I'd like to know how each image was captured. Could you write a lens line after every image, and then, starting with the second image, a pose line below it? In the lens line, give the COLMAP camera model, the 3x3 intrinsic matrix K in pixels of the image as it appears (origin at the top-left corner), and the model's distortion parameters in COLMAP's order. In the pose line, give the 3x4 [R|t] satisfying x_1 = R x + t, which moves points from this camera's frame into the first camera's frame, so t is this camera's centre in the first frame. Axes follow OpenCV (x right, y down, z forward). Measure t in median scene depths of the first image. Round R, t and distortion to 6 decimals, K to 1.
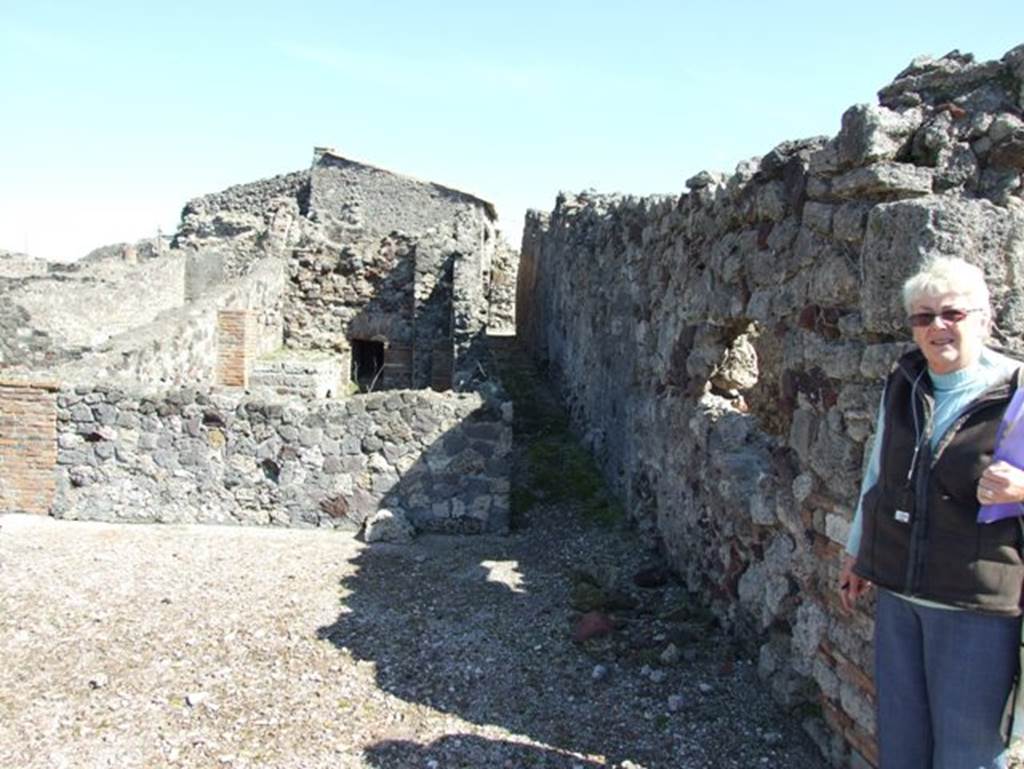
lens RADIAL K [[823.5, 0, 509.7], [0, 823.5, 365.0], [0, 0, 1]] dist [-0.062826, 0.070465]
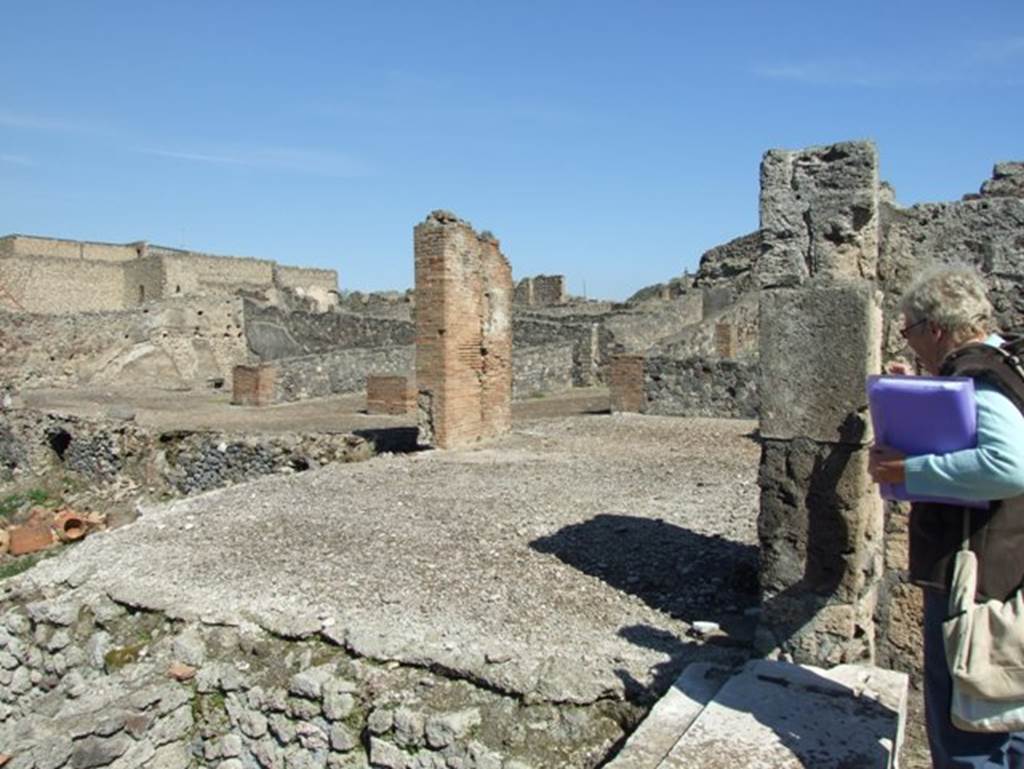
lens RADIAL K [[823.5, 0, 513.1], [0, 823.5, 381.7], [0, 0, 1]] dist [-0.062826, 0.070465]
pose [[0.816463, -0.012330, -0.577266, 0.322030], [0.004999, 0.999885, -0.014286, 0.082927], [0.577376, 0.008779, 0.816431, -0.732670]]
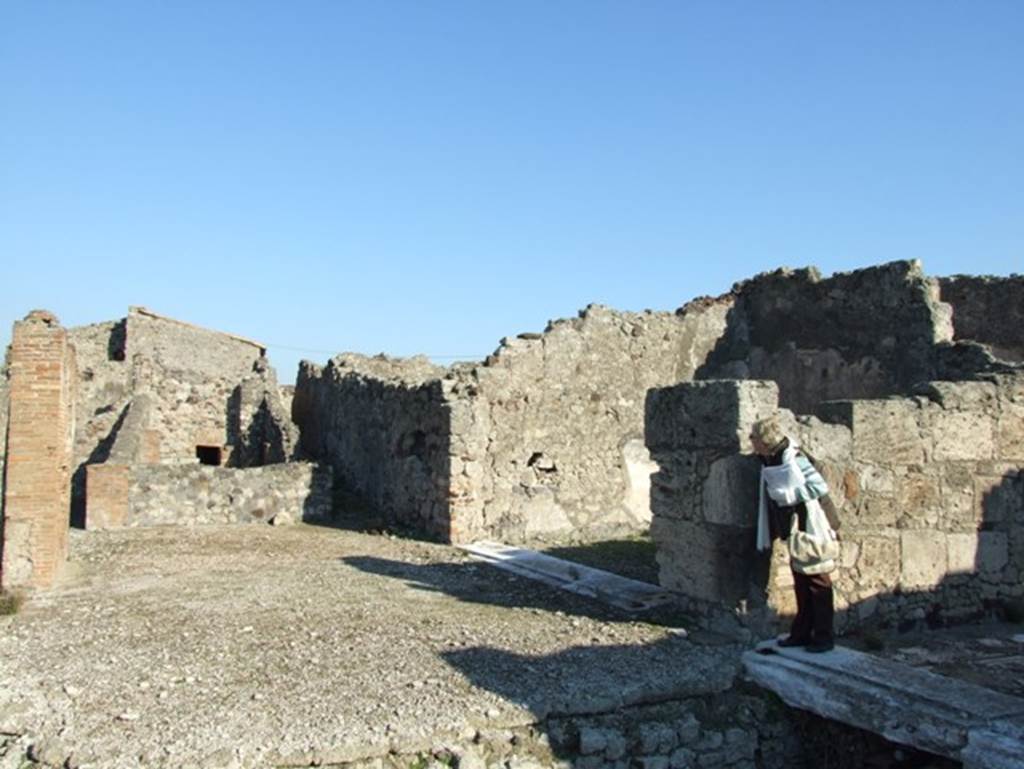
lens RADIAL K [[823.5, 0, 514.0], [0, 823.5, 379.5], [0, 0, 1]] dist [-0.062826, 0.070465]
pose [[0.940059, -0.009109, 0.340890, -0.206423], [0.045345, 0.994105, -0.098482, 0.035951], [-0.337983, 0.108036, 0.934931, -0.964519]]
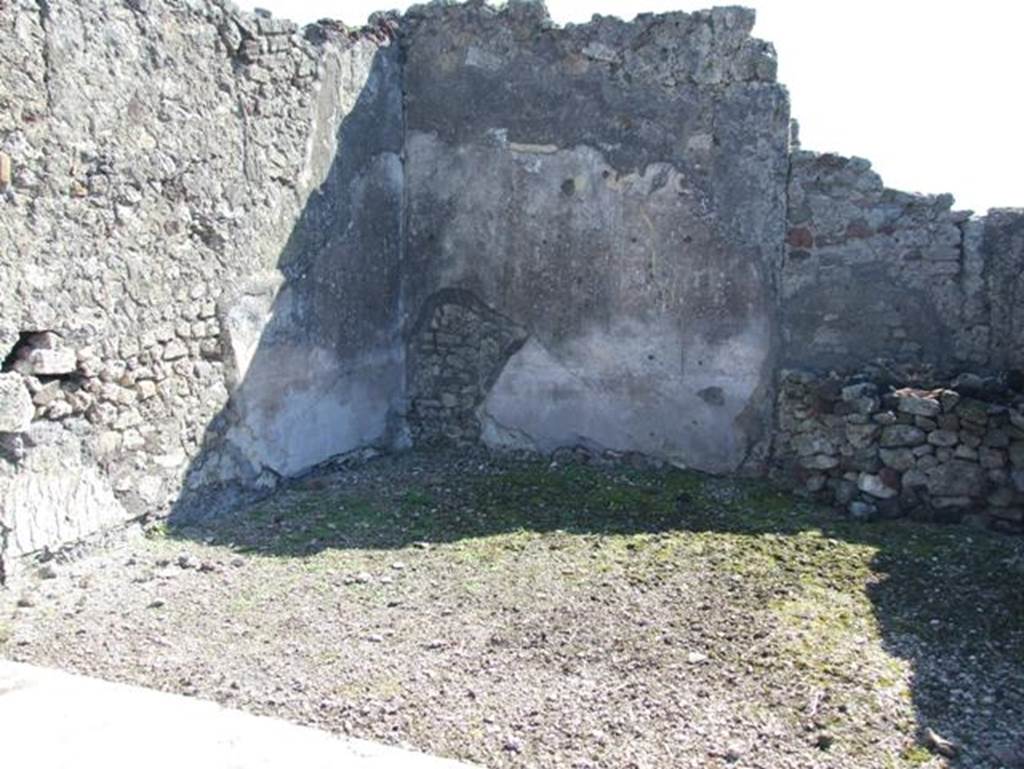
lens RADIAL K [[823.5, 0, 524.9], [0, 823.5, 368.5], [0, 0, 1]] dist [-0.062826, 0.070465]
pose [[0.432181, -0.106581, 0.895466, -0.003979], [0.031981, 0.994178, 0.102895, 0.005759], [-0.901219, -0.015832, 0.433074, -0.143227]]
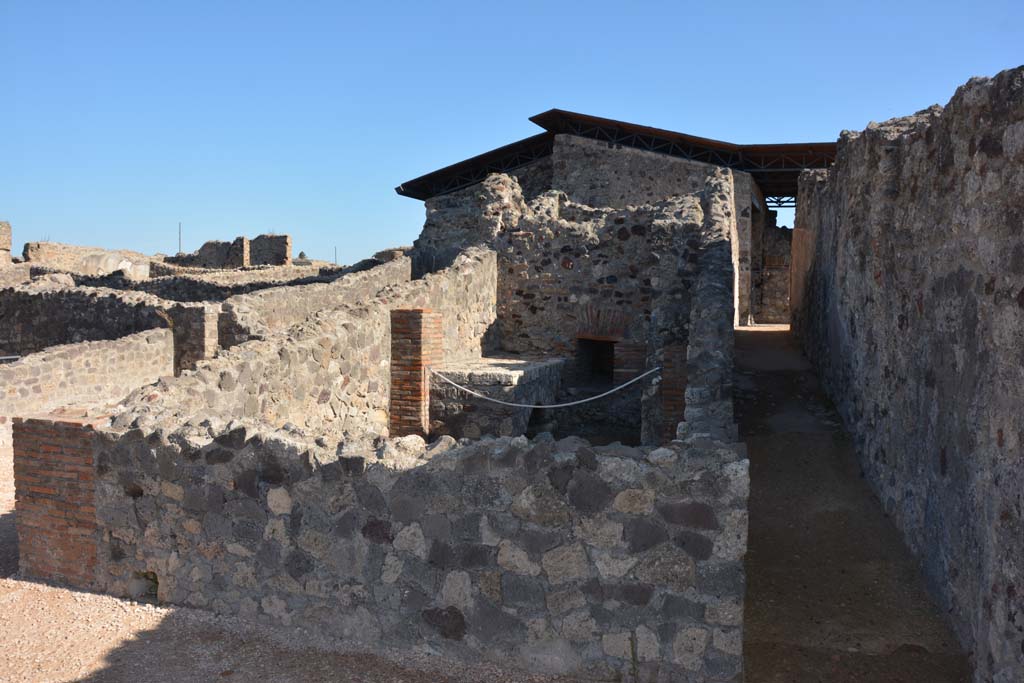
lens RADIAL K [[809.9, 0, 480.5], [0, 809.9, 354.0], [0, 0, 1]] dist [-0.110825, 0.053879]
pose [[0.930198, -0.011779, -0.366869, 0.021817], [0.009983, 0.999927, -0.006792, -0.015437], [0.366922, 0.002655, 0.930248, 0.294712]]
